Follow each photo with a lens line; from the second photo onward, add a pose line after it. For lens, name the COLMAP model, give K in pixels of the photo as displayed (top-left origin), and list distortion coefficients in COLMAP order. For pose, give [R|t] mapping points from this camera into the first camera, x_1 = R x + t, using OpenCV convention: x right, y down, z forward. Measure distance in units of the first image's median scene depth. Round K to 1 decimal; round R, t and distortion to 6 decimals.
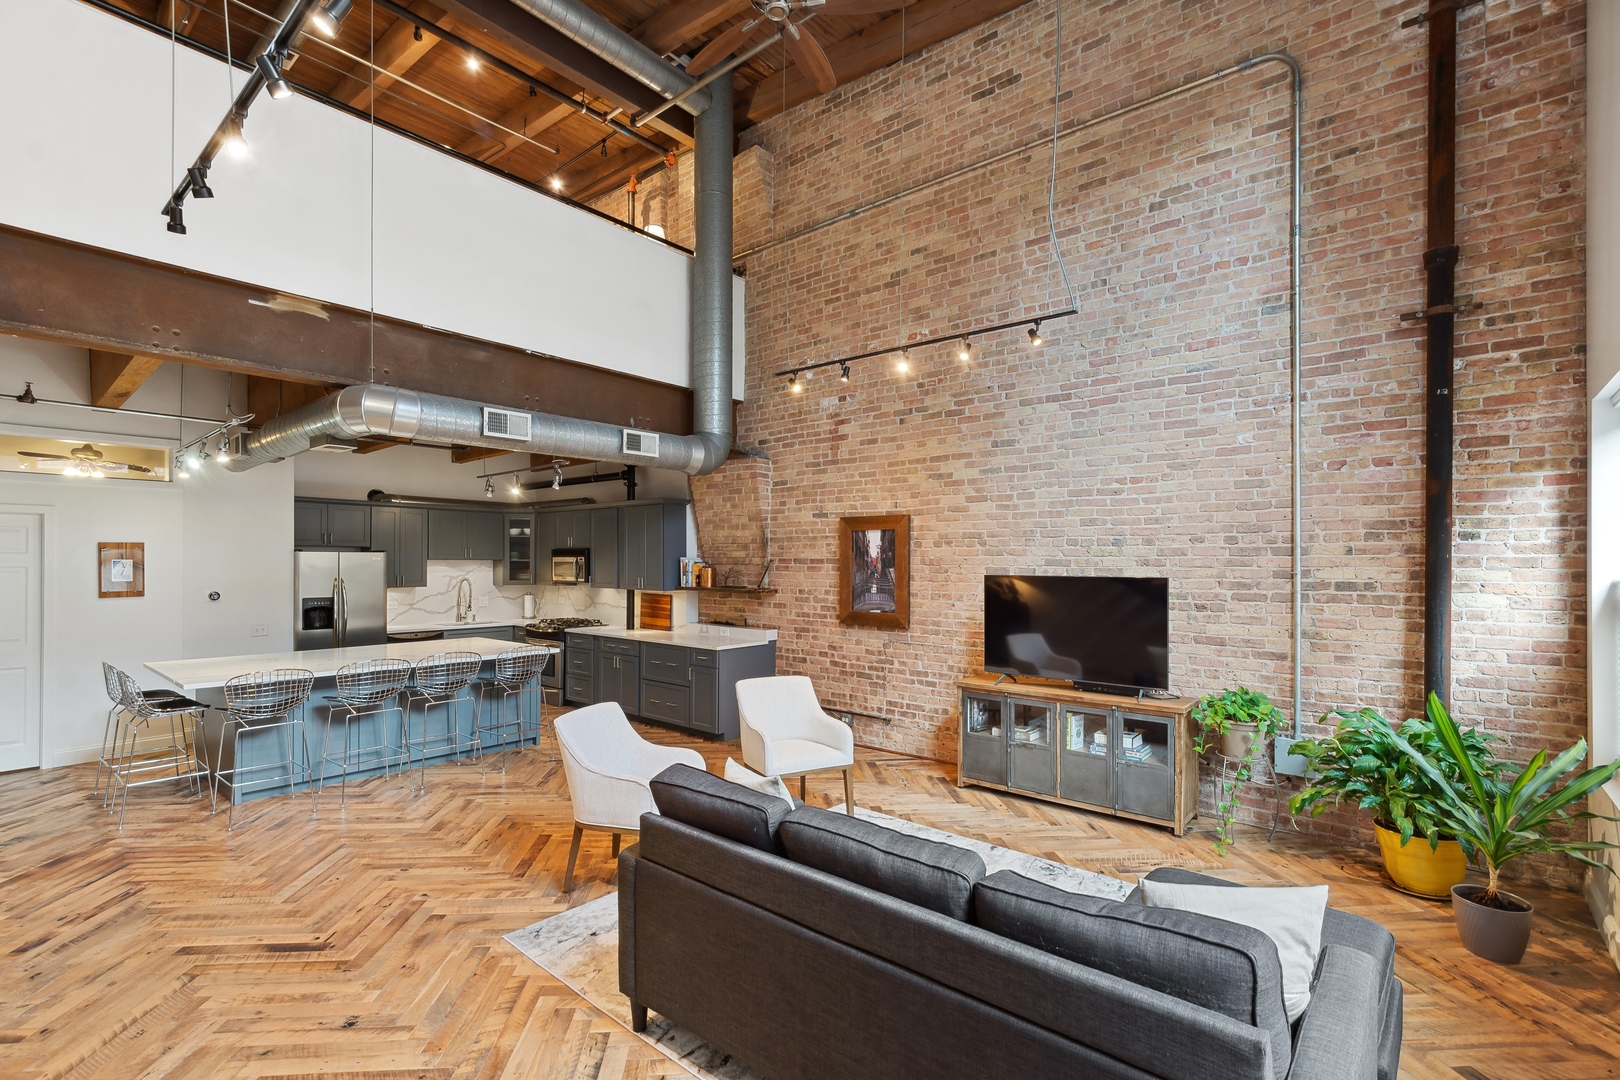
lens RADIAL K [[725.3, 0, 804.6], [0, 725.3, 552.9], [0, 0, 1]] dist [-0.002400, -0.000107]
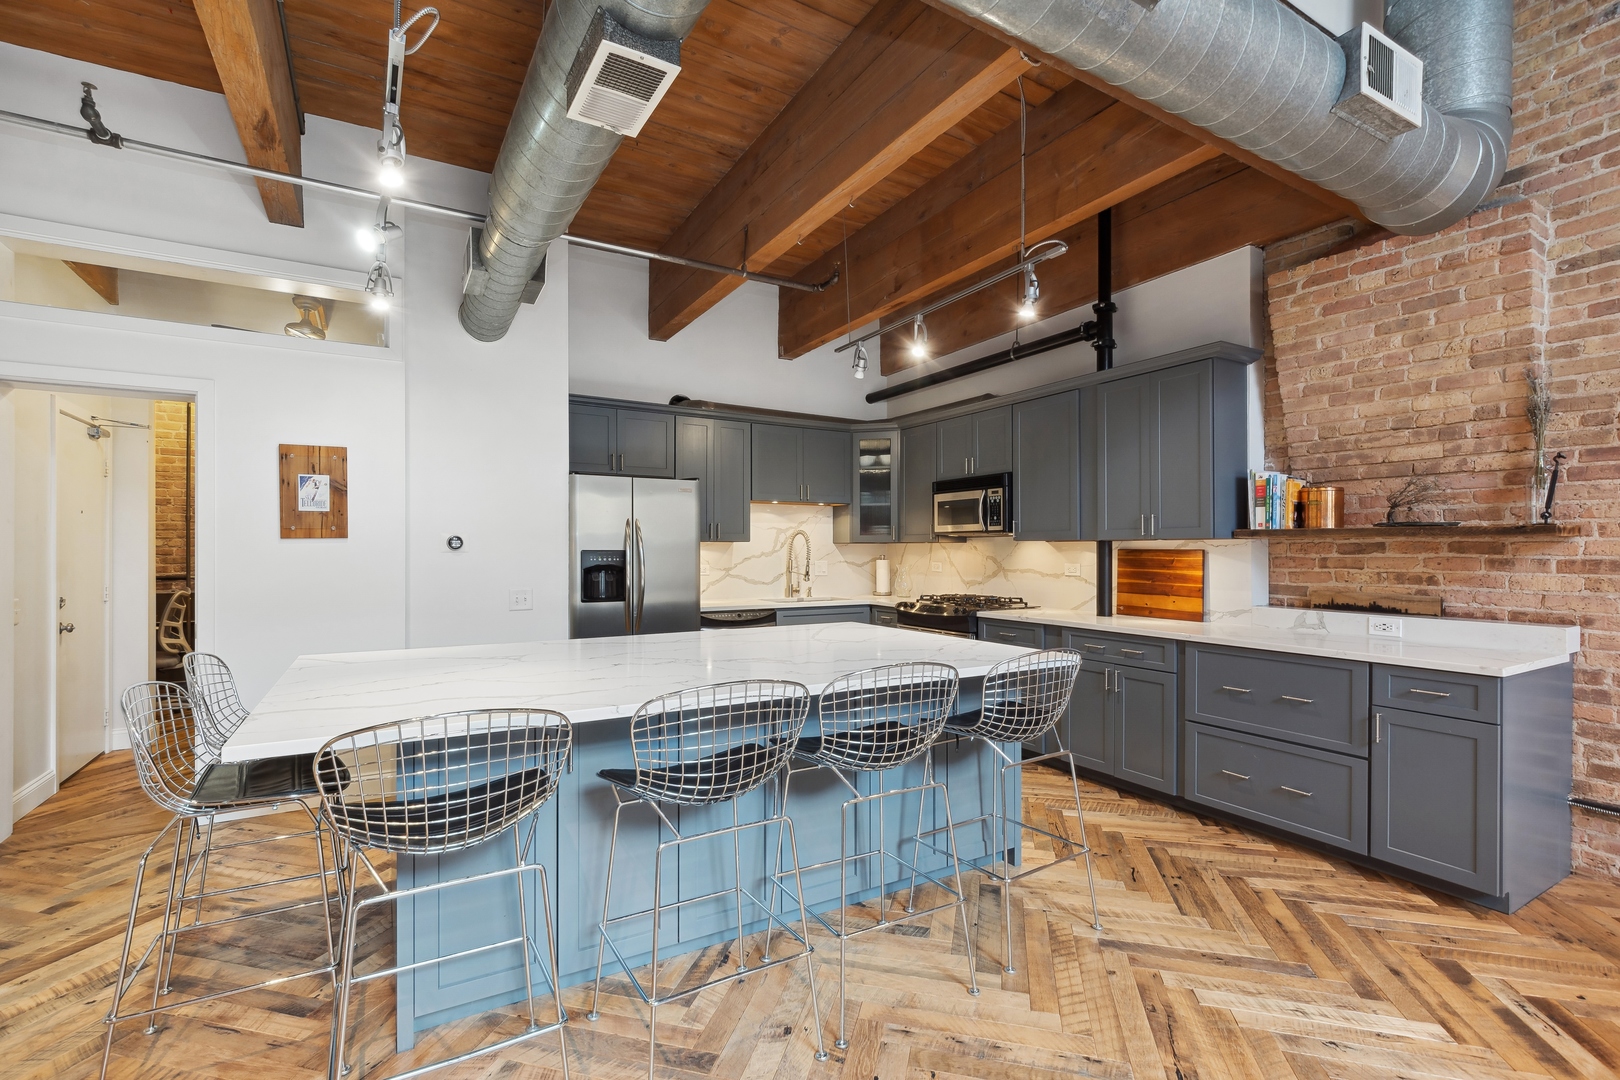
lens RADIAL K [[725.3, 0, 811.3], [0, 725.3, 552.6], [0, 0, 1]] dist [-0.002400, -0.000107]
pose [[0.945791, -0.001955, -0.324770, -0.308792], [0.007540, 0.999845, 0.015939, 0.055237], [0.324688, -0.017524, 0.945659, 0.480989]]
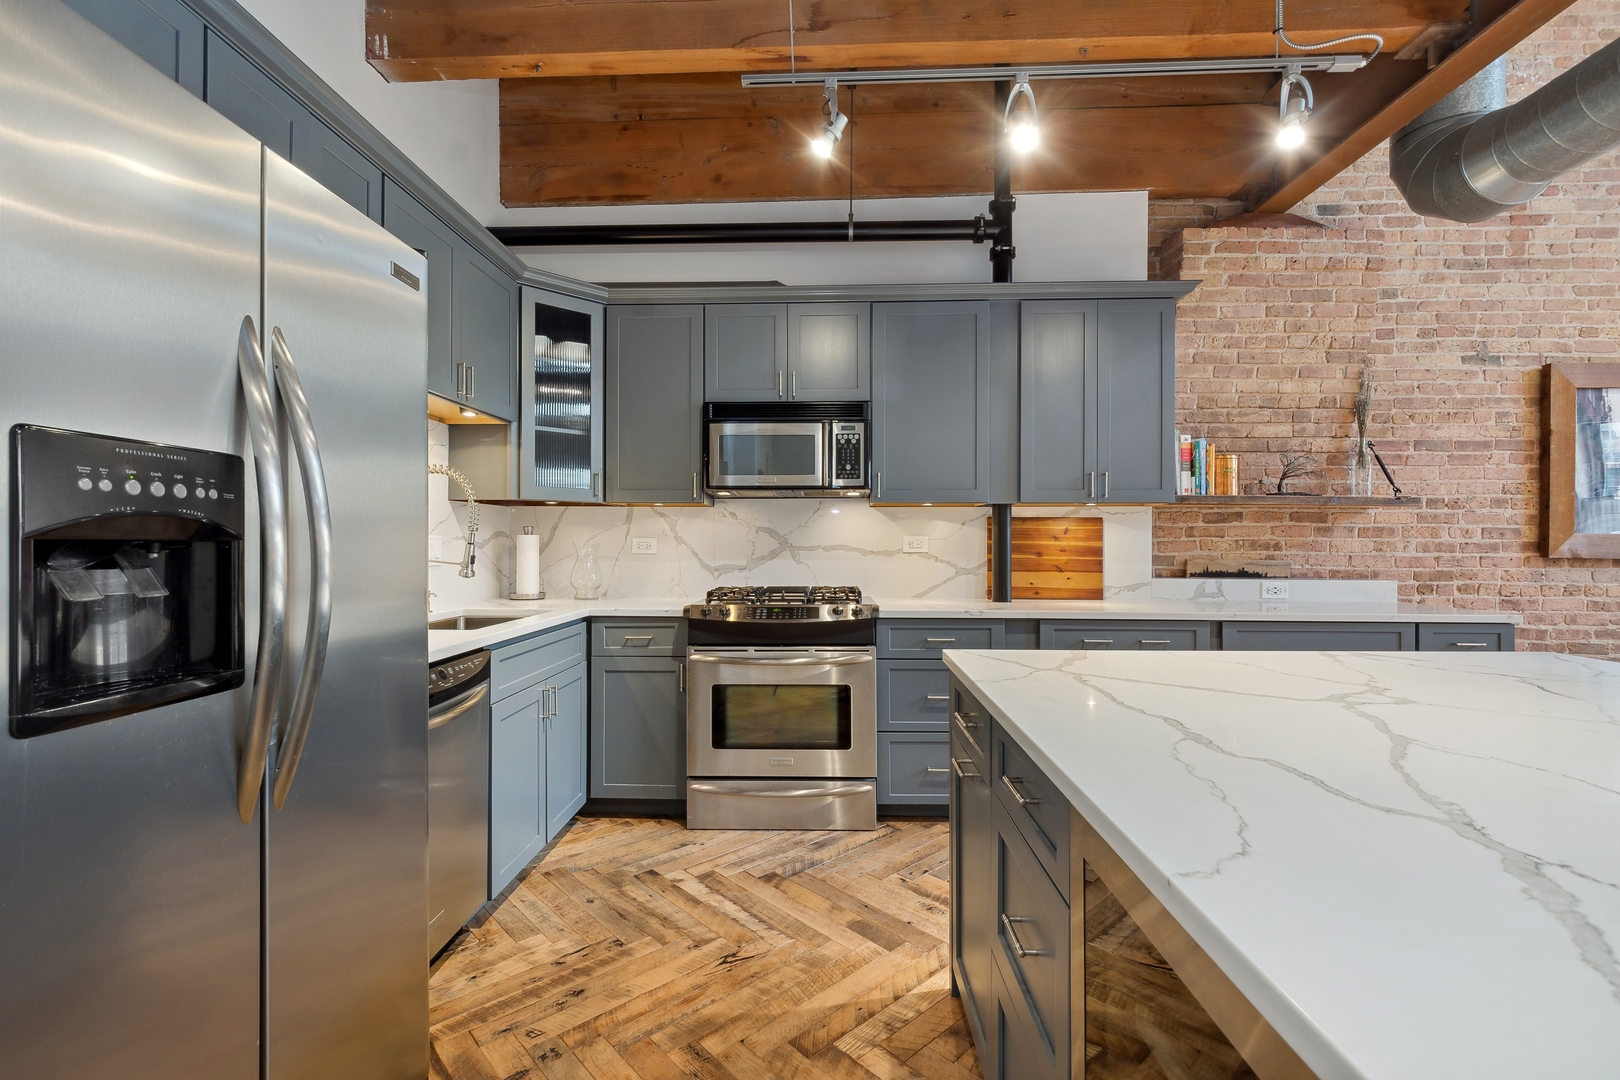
lens RADIAL K [[725.3, 0, 808.3], [0, 725.3, 538.4], [0, 0, 1]] dist [-0.002400, -0.000107]
pose [[0.783034, 0.002003, 0.621975, -0.665457], [-0.007973, 0.999945, 0.006818, 0.076498], [-0.621927, -0.010298, 0.783007, 0.845117]]
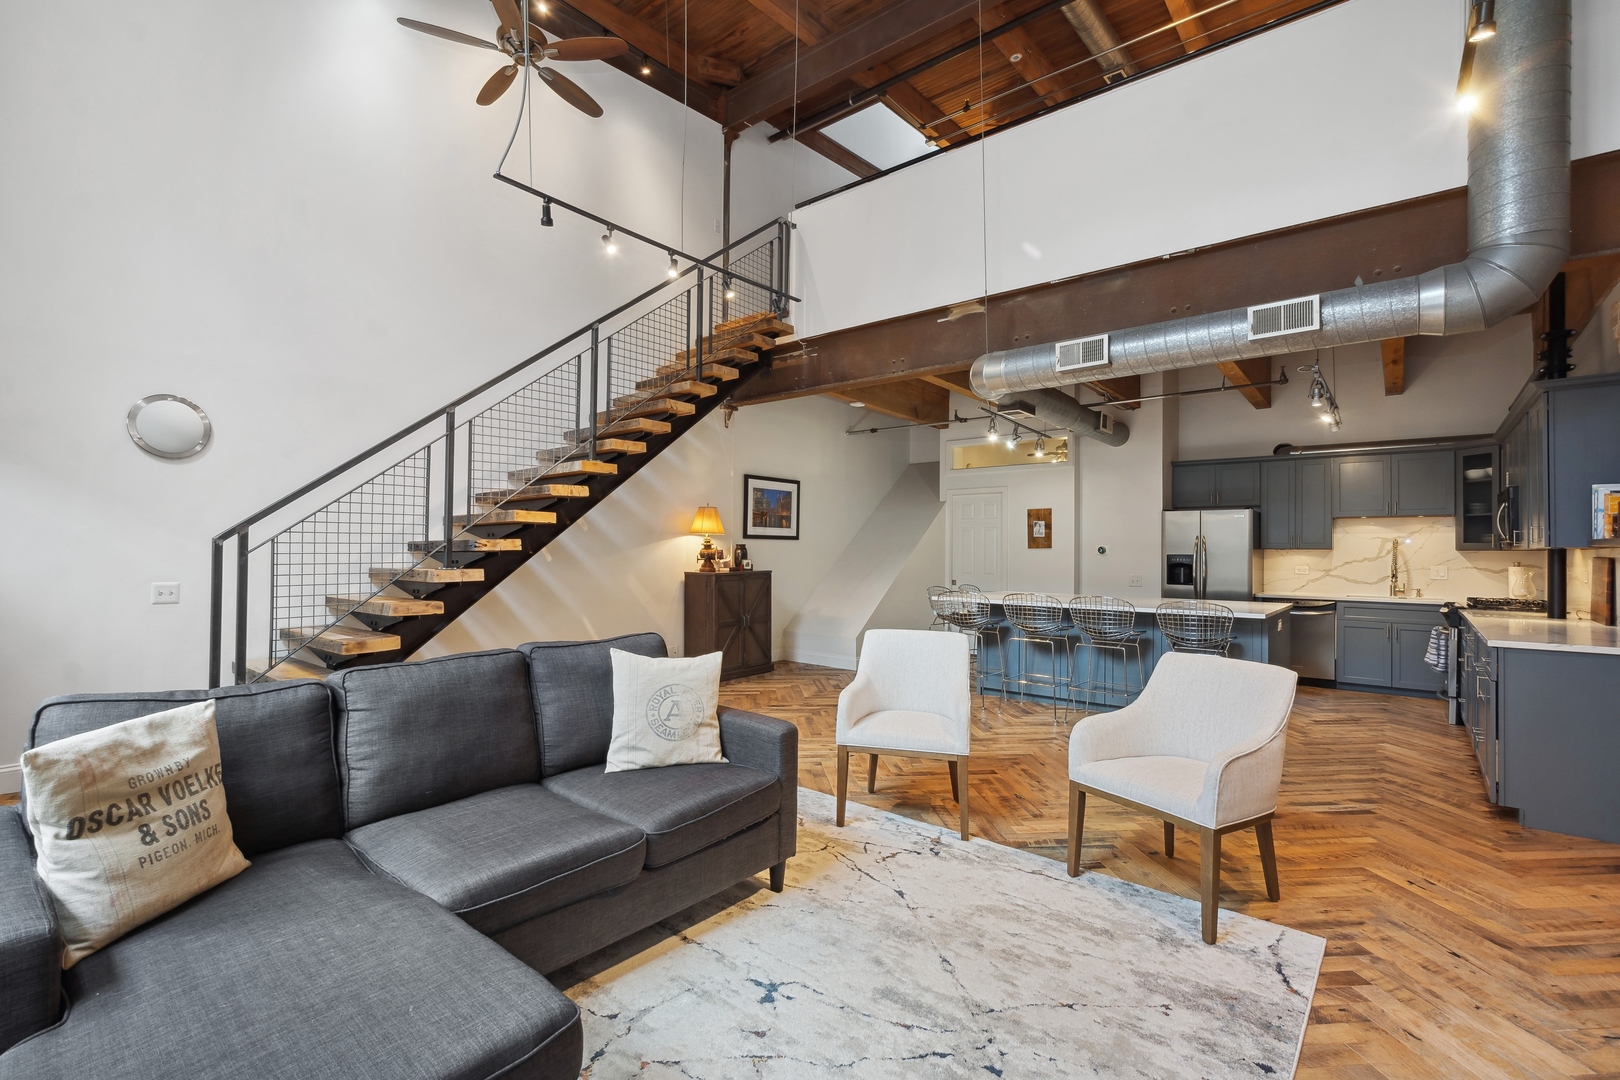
lens RADIAL K [[725.3, 0, 809.1], [0, 725.3, 549.7], [0, 0, 1]] dist [-0.002400, -0.000107]
pose [[0.028869, -0.004962, -0.999571, 0.368249], [0.005804, 0.999972, -0.004796, 0.056598], [0.999566, -0.005663, 0.028897, 0.436147]]
